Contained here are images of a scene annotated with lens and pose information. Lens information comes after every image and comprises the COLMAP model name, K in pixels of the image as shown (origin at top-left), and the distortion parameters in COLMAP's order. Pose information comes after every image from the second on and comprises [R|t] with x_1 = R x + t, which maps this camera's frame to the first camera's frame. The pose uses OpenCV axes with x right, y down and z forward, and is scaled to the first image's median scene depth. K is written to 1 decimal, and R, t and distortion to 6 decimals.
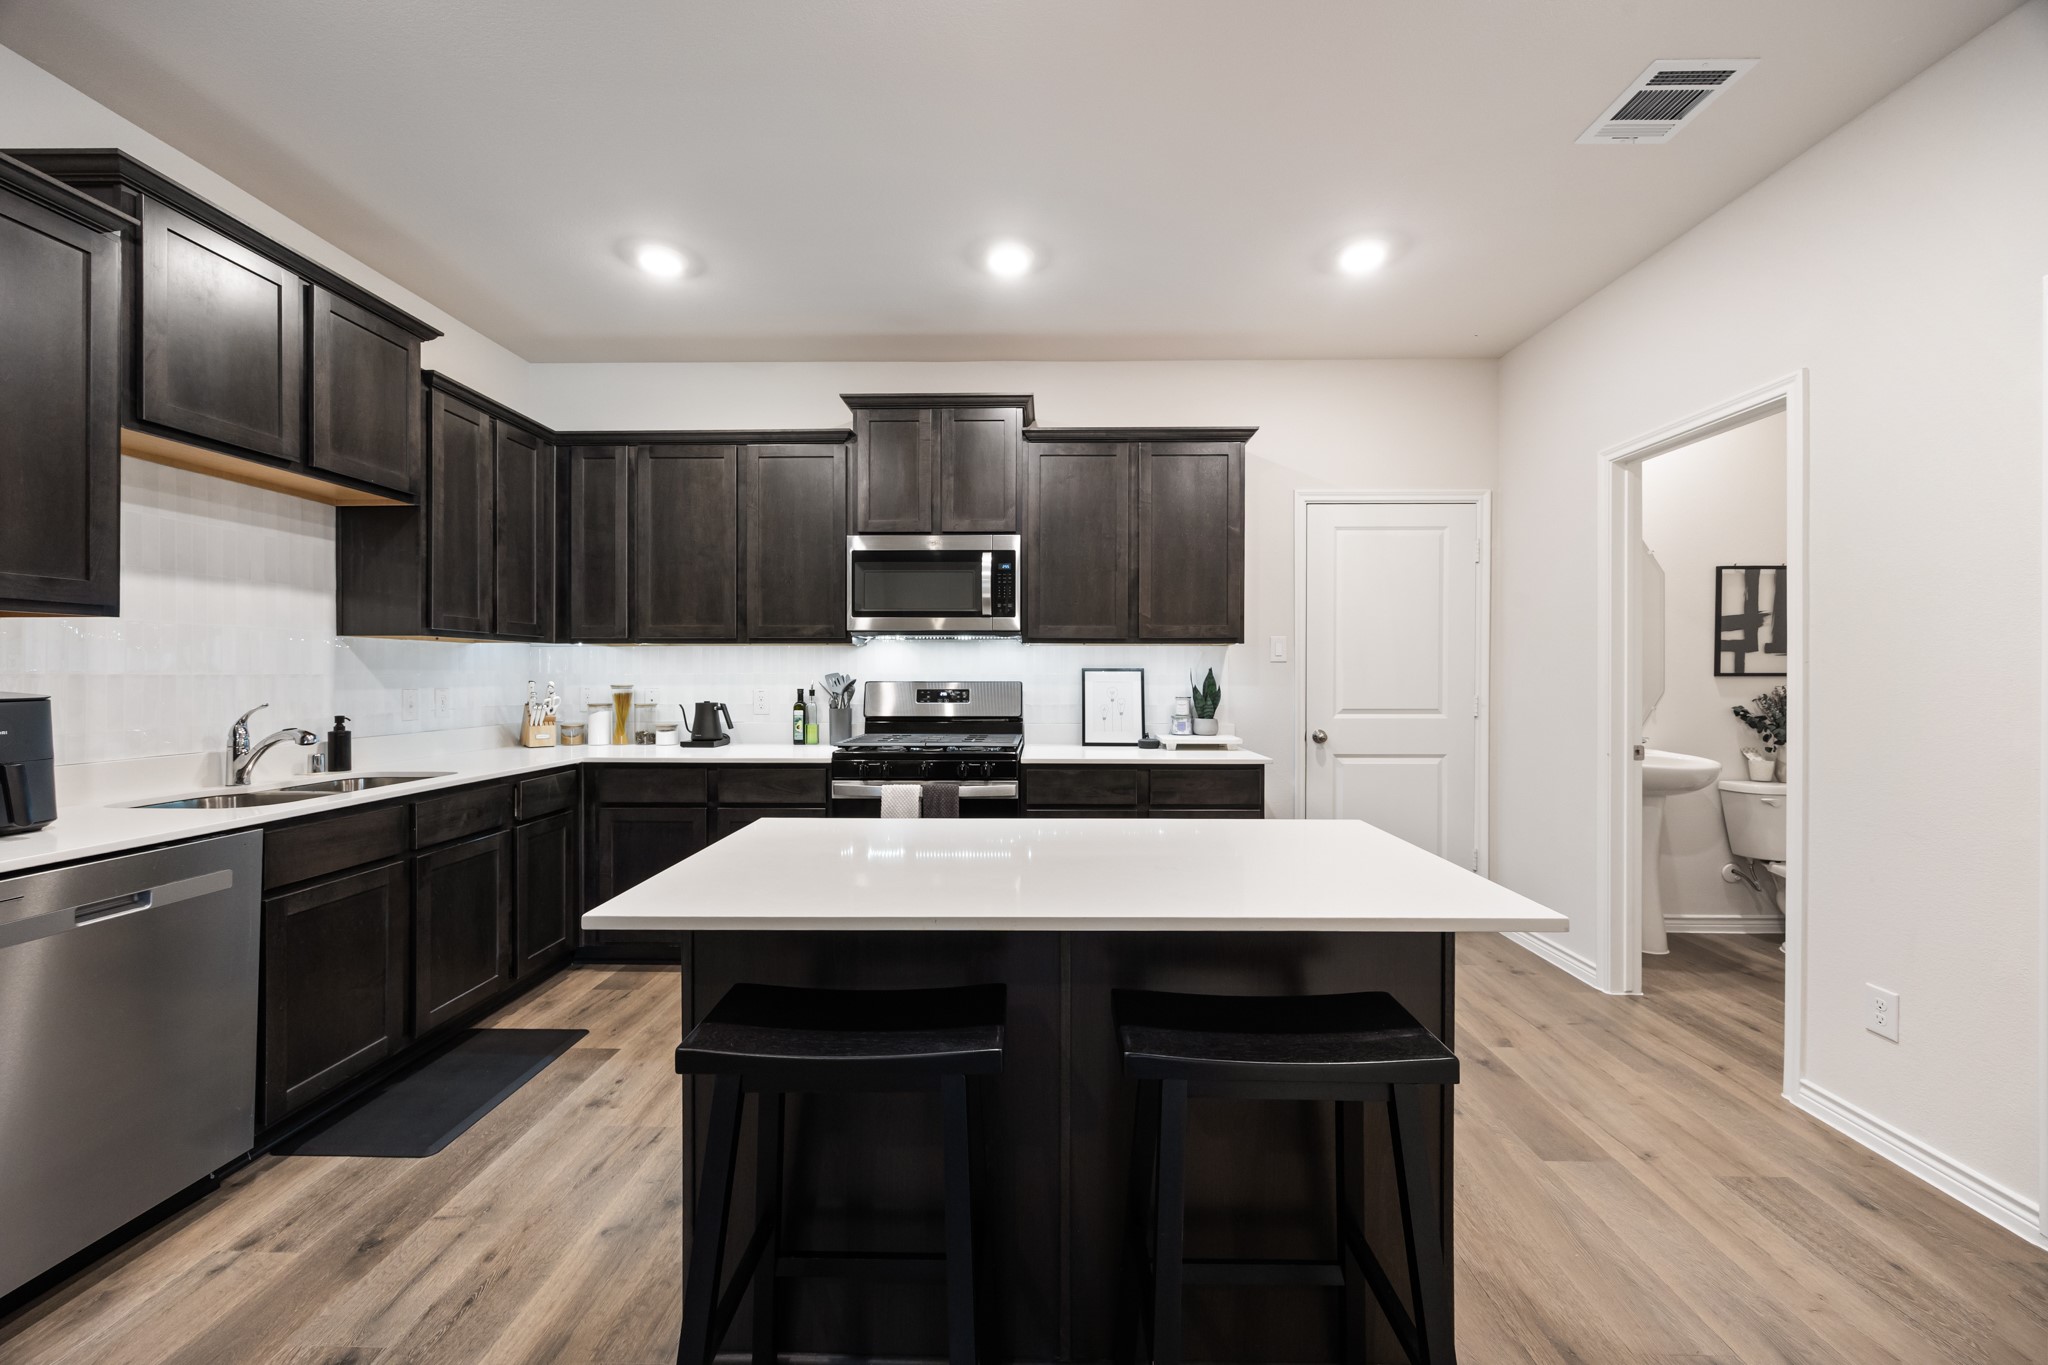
lens RADIAL K [[780.5, 0, 1033.1], [0, 780.5, 675.5], [0, 0, 1]] dist [-0.003588, 0.000263]
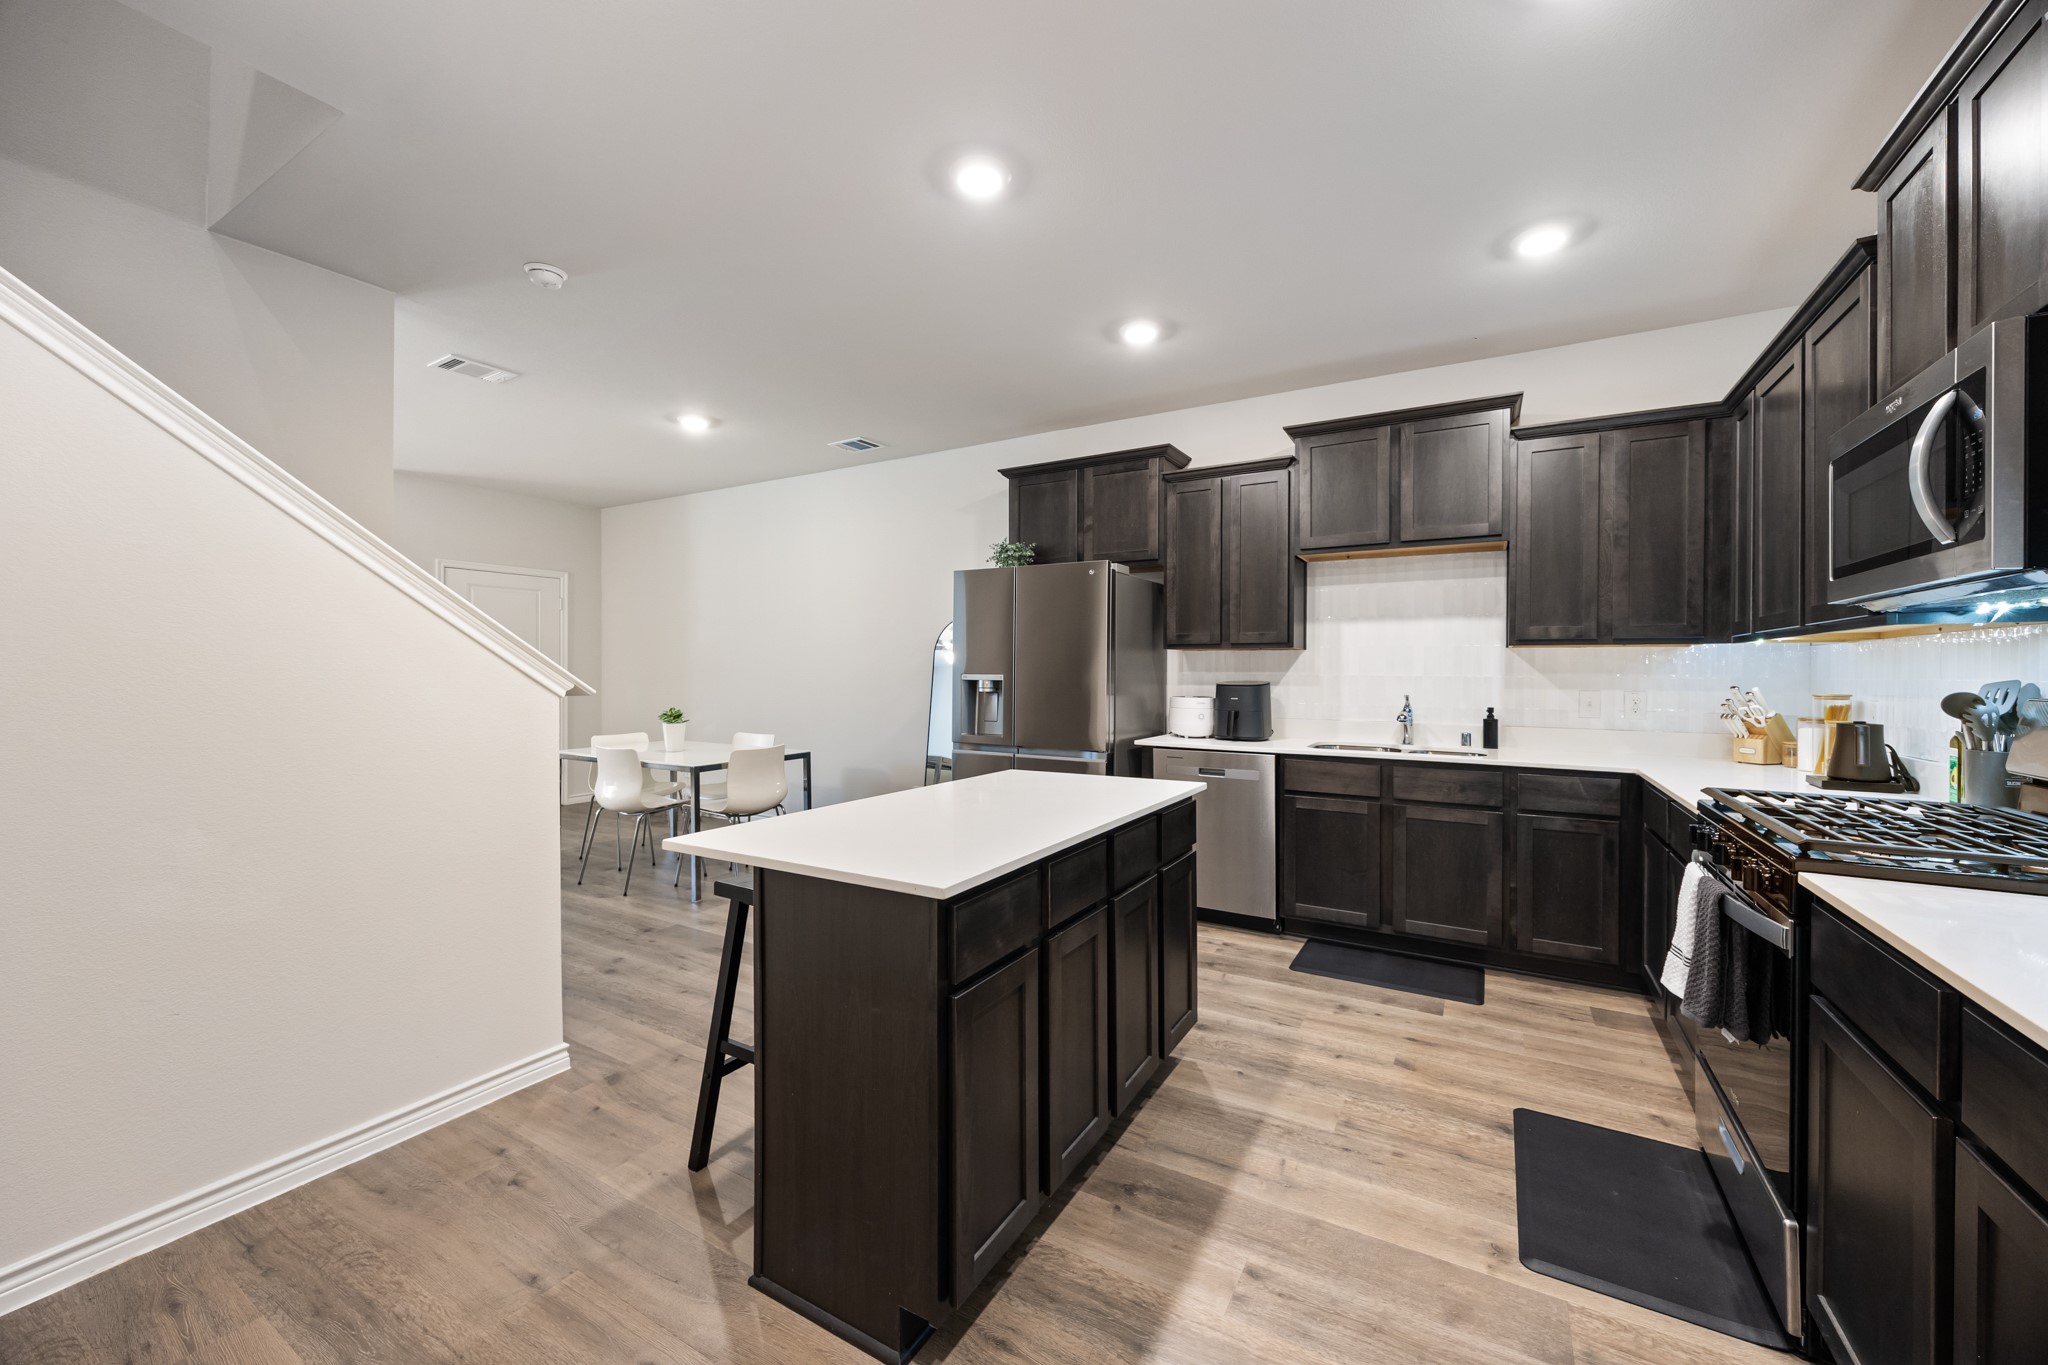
lens RADIAL K [[780.5, 0, 1026.3], [0, 780.5, 672.1], [0, 0, 1]] dist [-0.003588, 0.000263]
pose [[-0.492865, -0.002196, -0.870103, 0.532786], [-0.008520, 0.999961, 0.002302, -0.004556], [0.870064, 0.008548, -0.492864, 0.756136]]
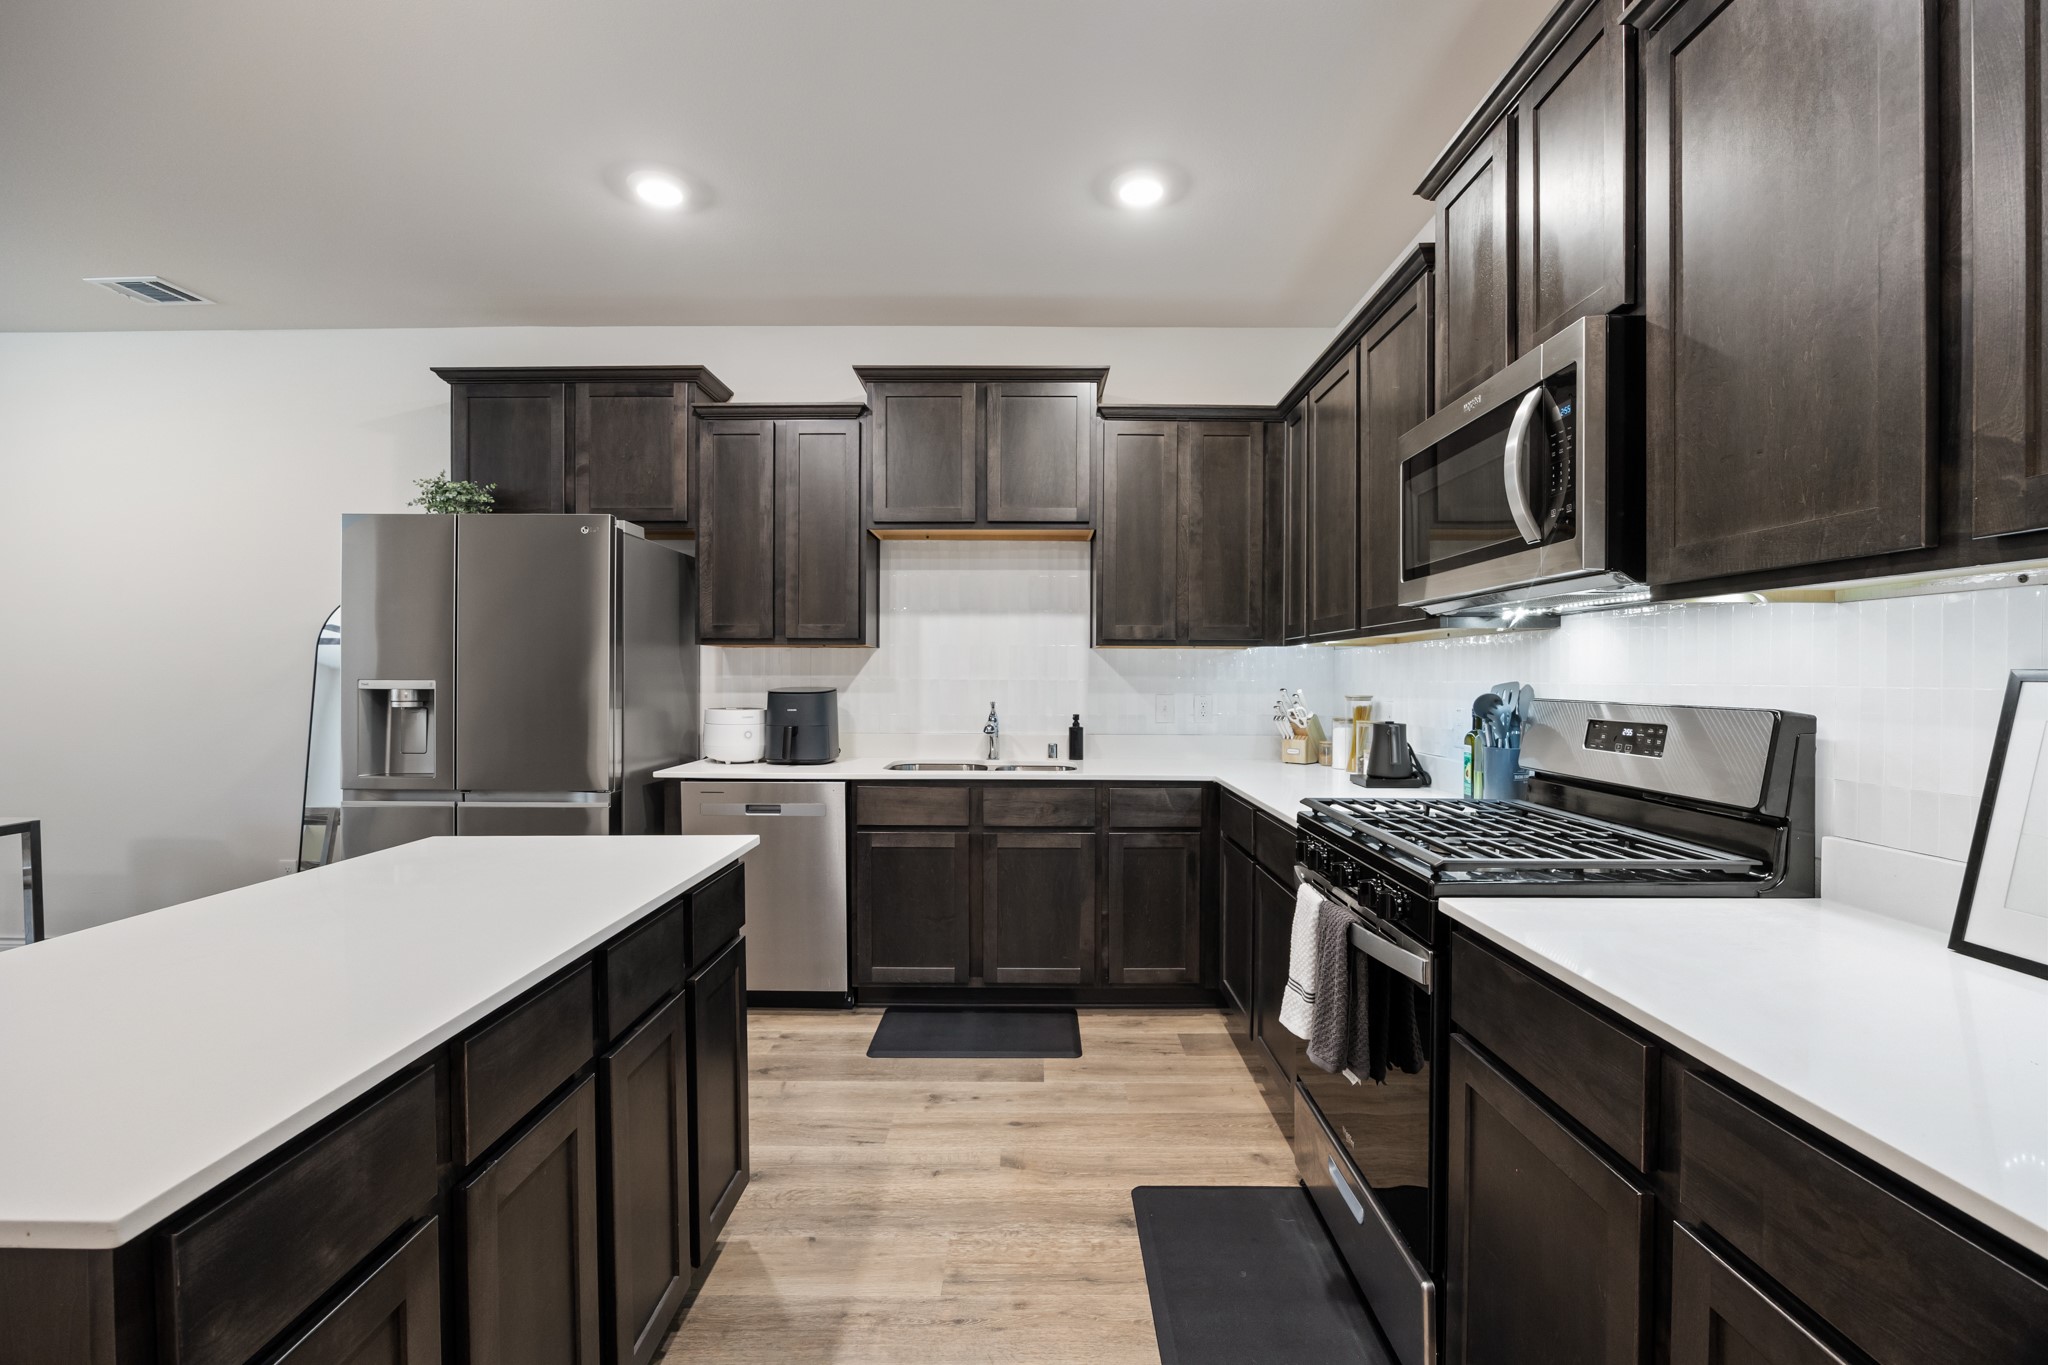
lens RADIAL K [[895.1, 0, 1025.5], [0, 895.1, 682.6], [0, 0, 1]] dist [-0.016879, 0.001520]
pose [[0.010566, 0.006216, -0.999925, 0.395598], [-0.006469, 0.999960, 0.006148, -0.004655], [0.999923, 0.006404, 0.010606, 0.709782]]
